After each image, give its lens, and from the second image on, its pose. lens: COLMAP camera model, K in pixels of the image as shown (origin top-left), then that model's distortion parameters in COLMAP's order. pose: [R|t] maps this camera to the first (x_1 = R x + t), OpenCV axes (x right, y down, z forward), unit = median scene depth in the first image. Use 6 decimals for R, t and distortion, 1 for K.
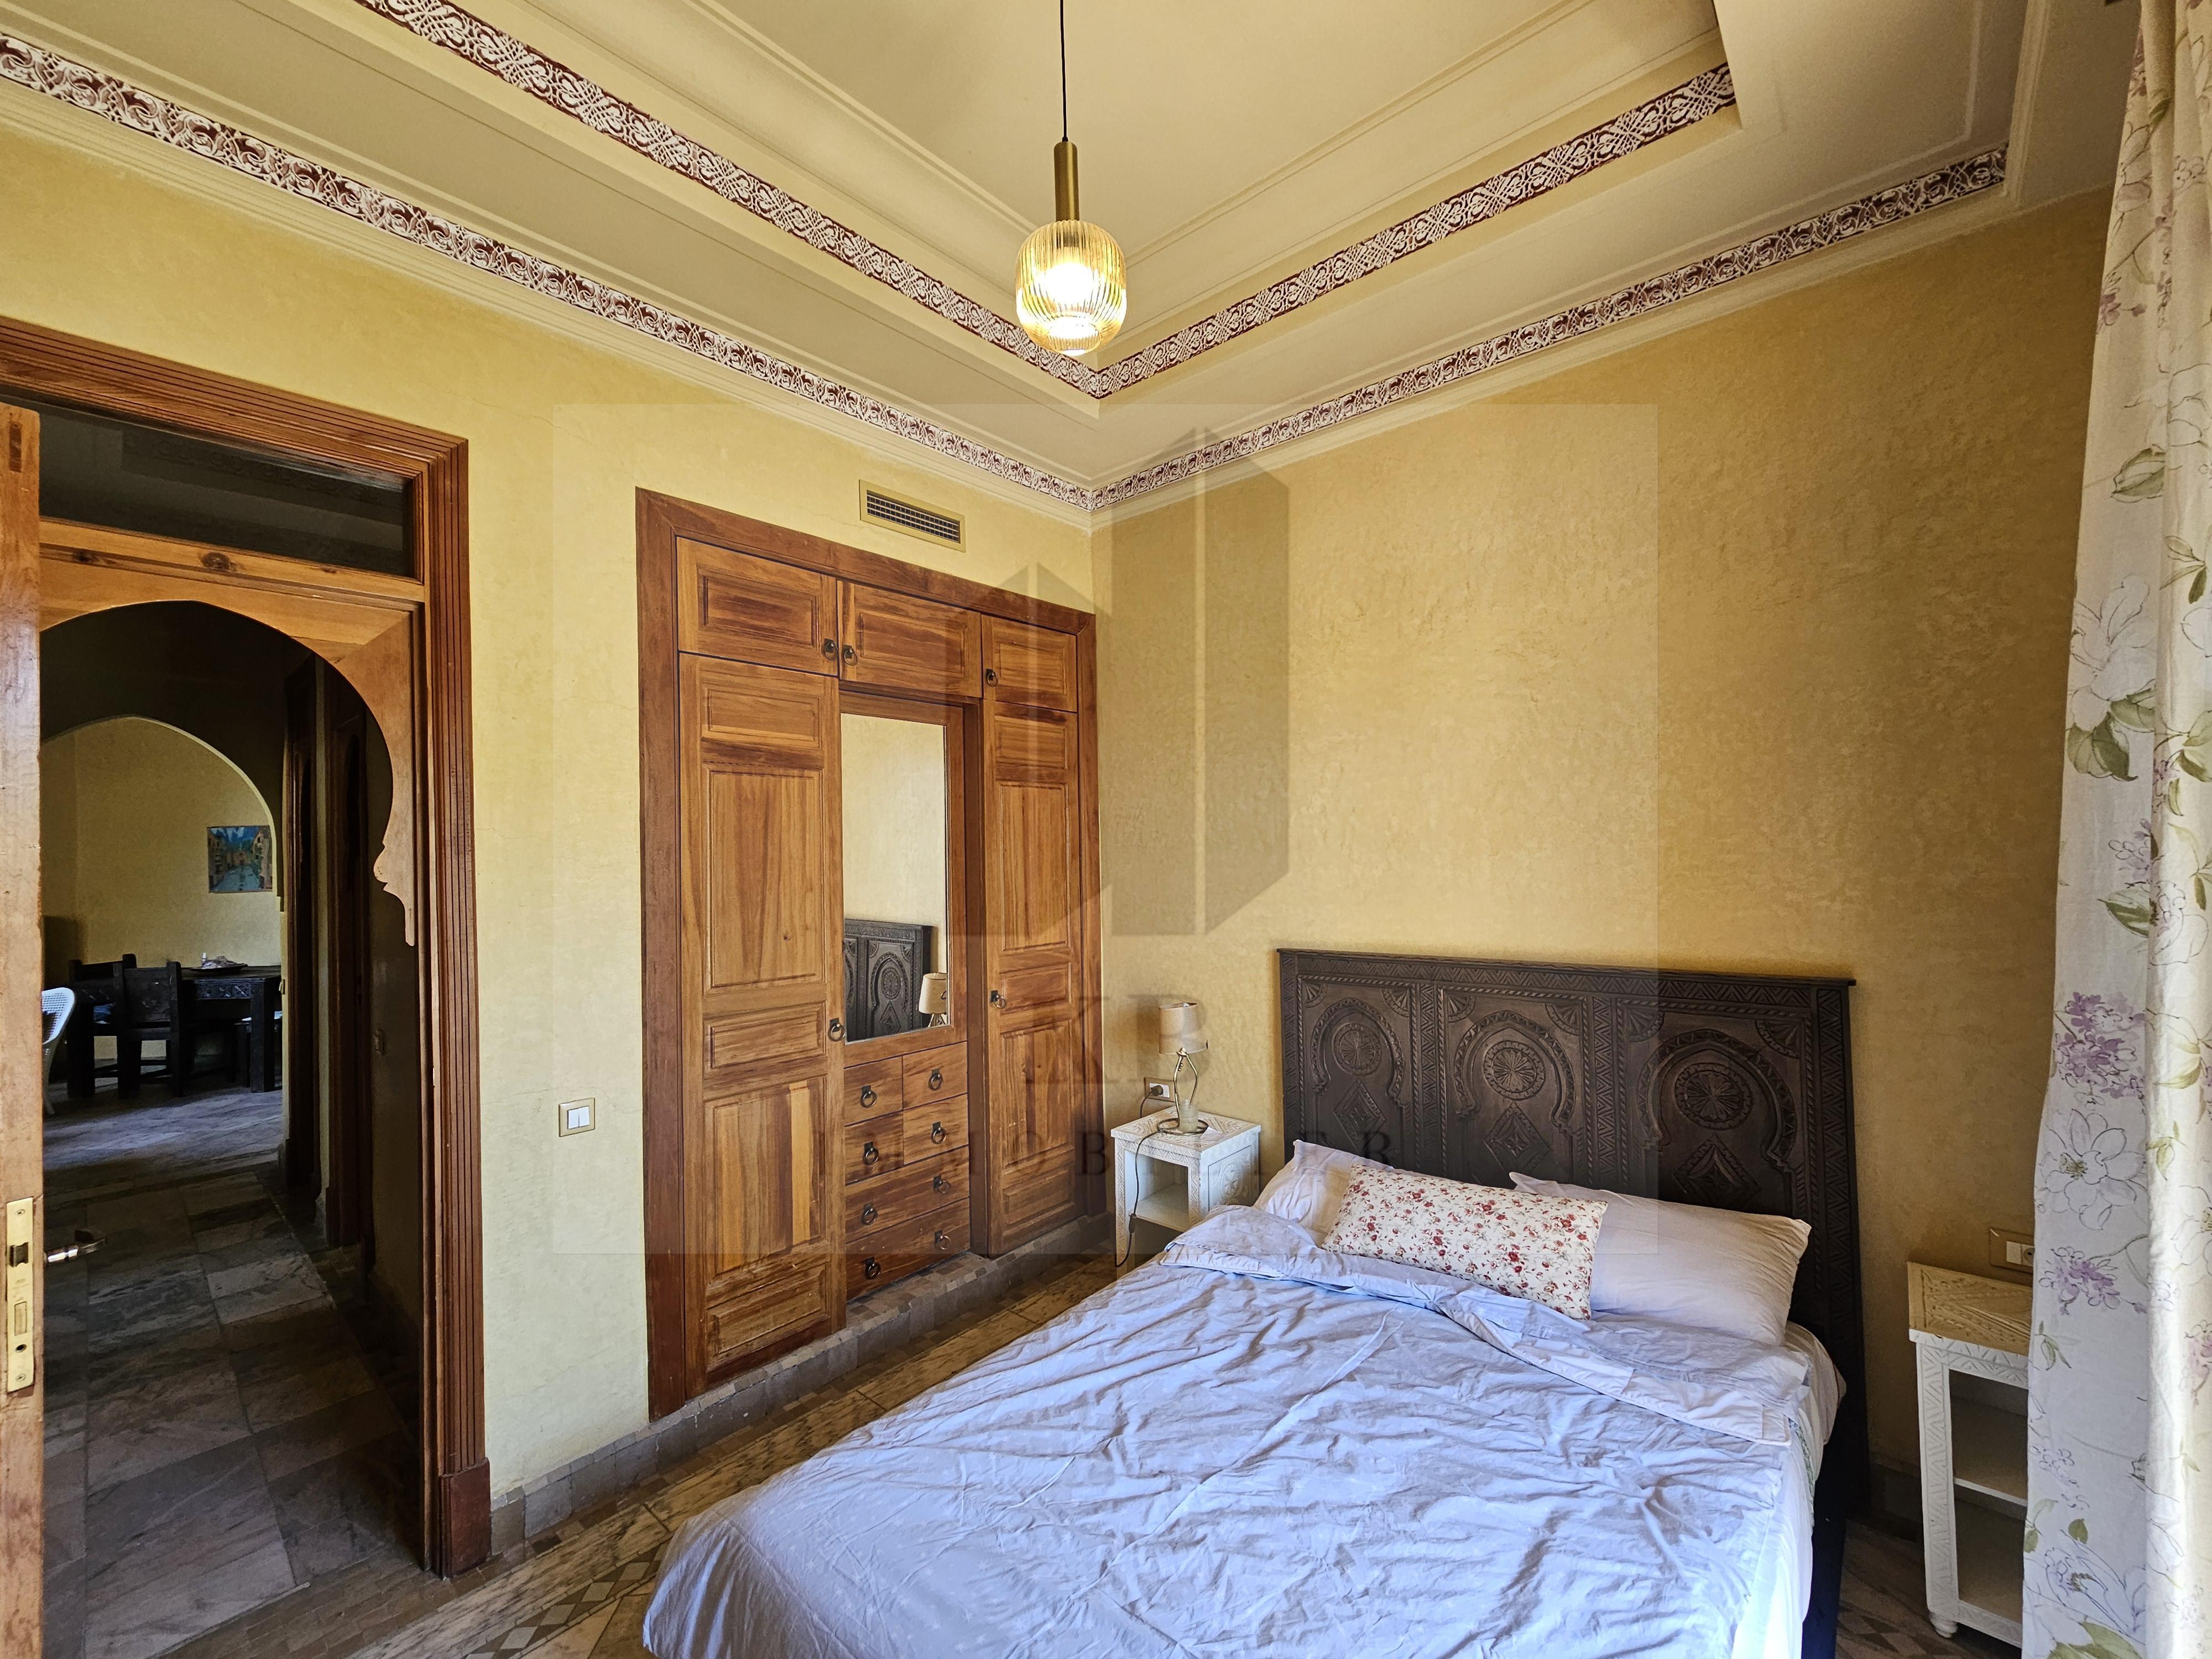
lens RADIAL K [[898.1, 0, 1101.9], [0, 898.1, 841.3], [0, 0, 1]] dist [-0.001076, -0.000158]
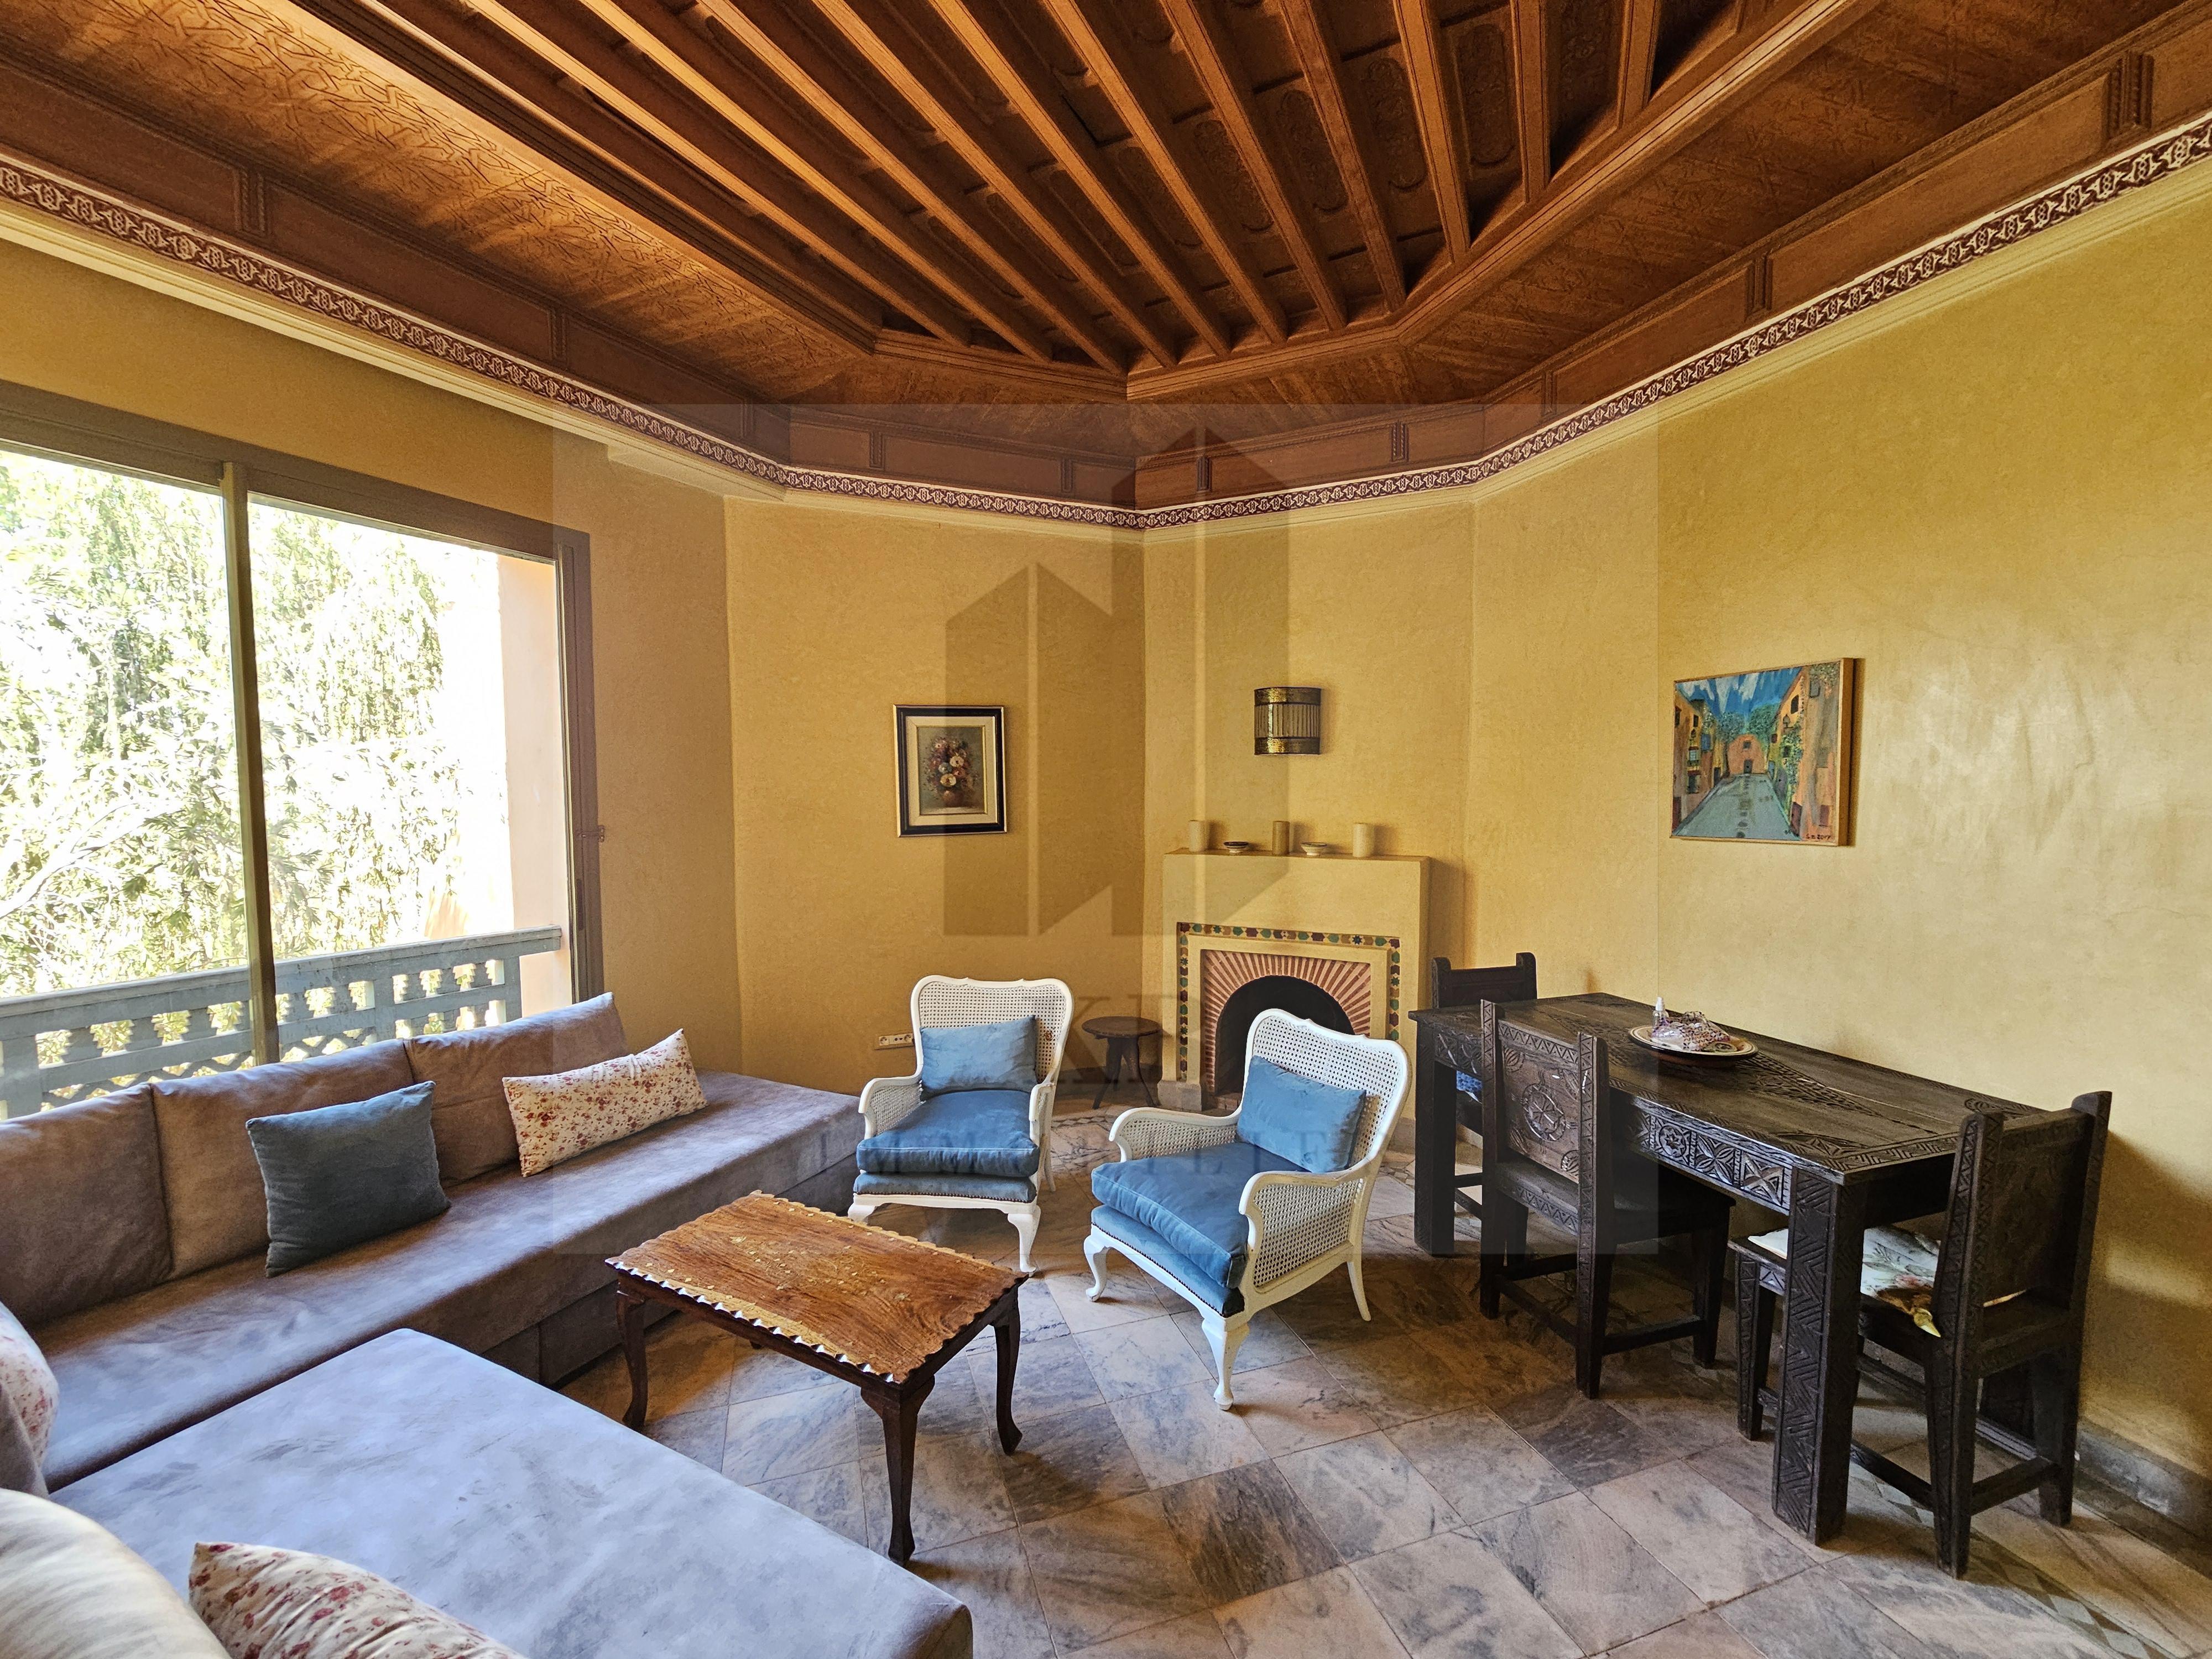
lens RADIAL K [[898.1, 0, 1103.3], [0, 898.1, 837.7], [0, 0, 1]] dist [-0.001076, -0.000158]
pose [[0.248768, 0.079391, -0.965304, -0.646666], [-0.003519, 0.996702, 0.081066, 0.024208], [0.968557, -0.016770, 0.248227, 0.629031]]
